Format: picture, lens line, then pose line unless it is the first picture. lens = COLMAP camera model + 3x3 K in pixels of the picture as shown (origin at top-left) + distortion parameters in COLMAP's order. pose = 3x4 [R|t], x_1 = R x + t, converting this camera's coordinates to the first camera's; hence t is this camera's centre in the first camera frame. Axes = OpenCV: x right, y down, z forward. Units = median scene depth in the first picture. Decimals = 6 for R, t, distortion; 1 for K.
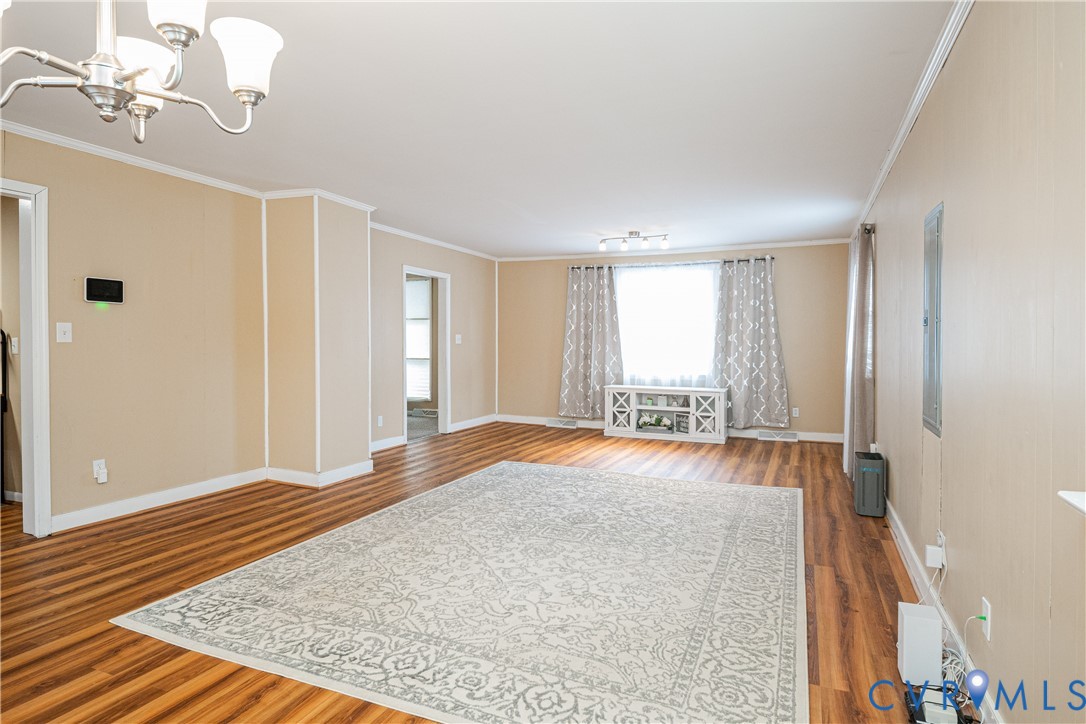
lens RADIAL K [[589.4, 0, 554.7], [0, 589.4, 341.1], [0, 0, 1]] dist [0.021564, -0.018257]
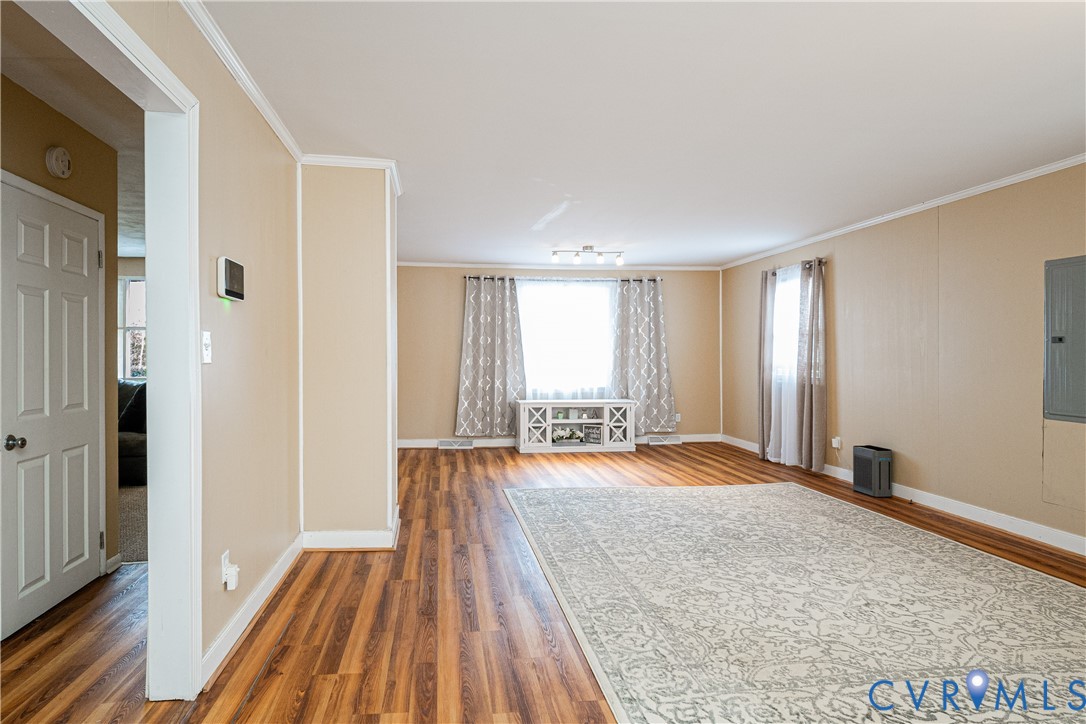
lens RADIAL K [[594.2, 0, 501.2], [0, 594.2, 352.1], [0, 0, 1]] dist [0.016417, -0.013734]
pose [[0.878001, -0.003368, 0.478648, -0.438129], [0.005028, 0.999985, -0.002187, -0.003676], [-0.478633, 0.004327, 0.878004, 0.168702]]
